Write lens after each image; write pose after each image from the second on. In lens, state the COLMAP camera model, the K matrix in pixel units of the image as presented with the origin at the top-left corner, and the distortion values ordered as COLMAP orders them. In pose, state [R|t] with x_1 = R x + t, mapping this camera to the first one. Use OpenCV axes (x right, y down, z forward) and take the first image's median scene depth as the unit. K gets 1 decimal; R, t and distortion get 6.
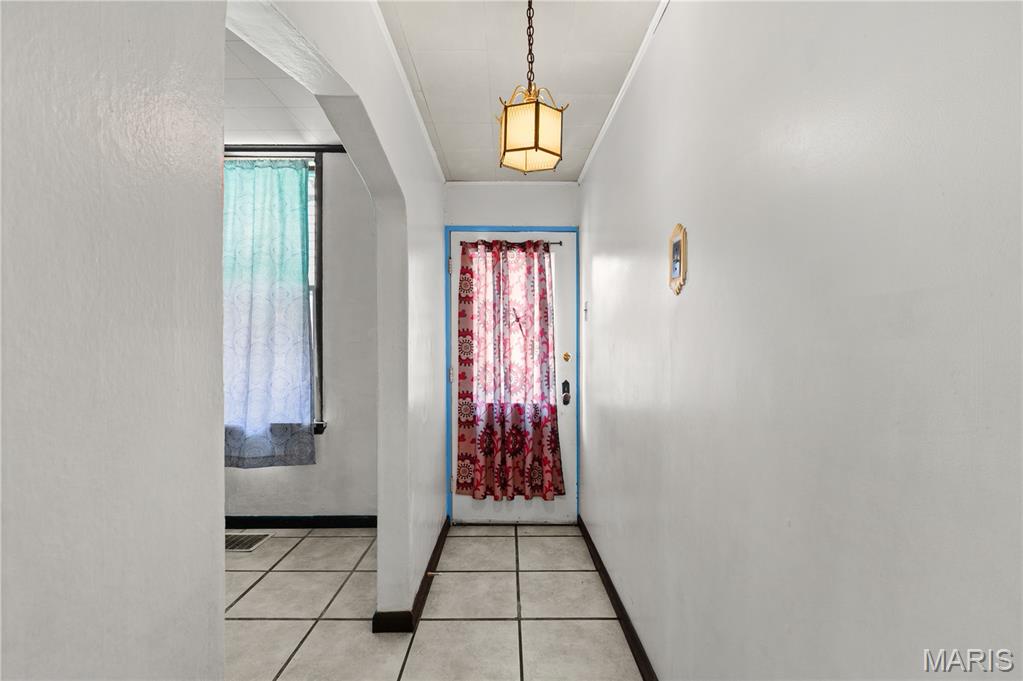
lens RADIAL K [[463.8, 0, 511.5], [0, 463.8, 338.9], [0, 0, 1]] dist [0.000091, -0.000489]
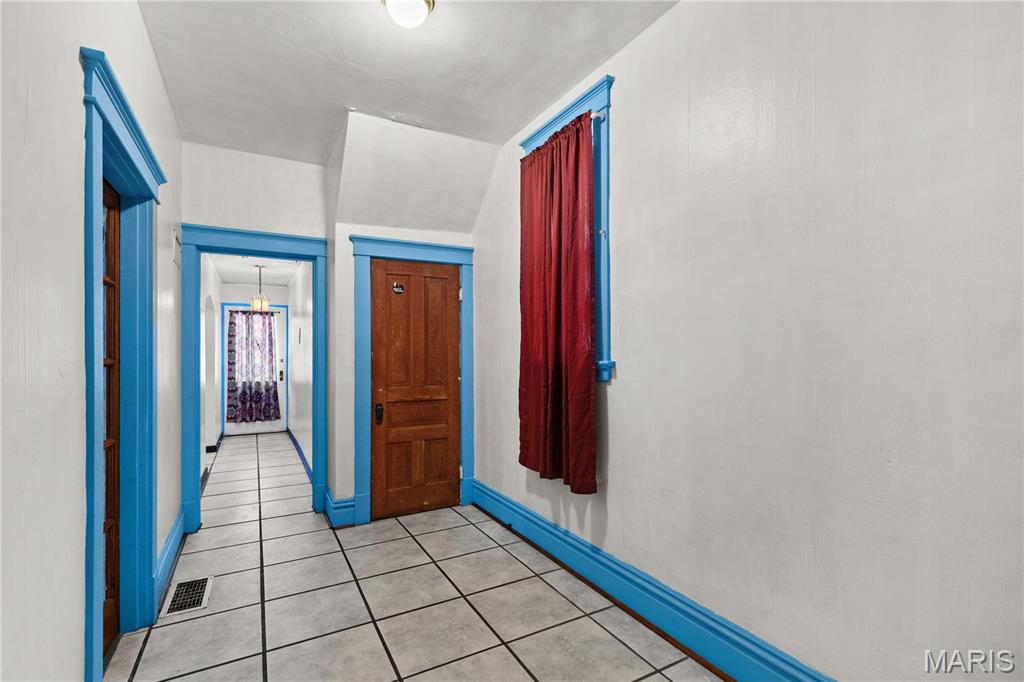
lens RADIAL K [[464.2, 0, 515.0], [0, 464.2, 339.0], [0, 0, 1]] dist [0.000091, -0.000489]
pose [[0.874237, 0.003733, 0.485486, 0.009670], [0.005480, 0.999831, -0.017556, -0.022896], [-0.485469, 0.018008, 0.874068, -1.654314]]
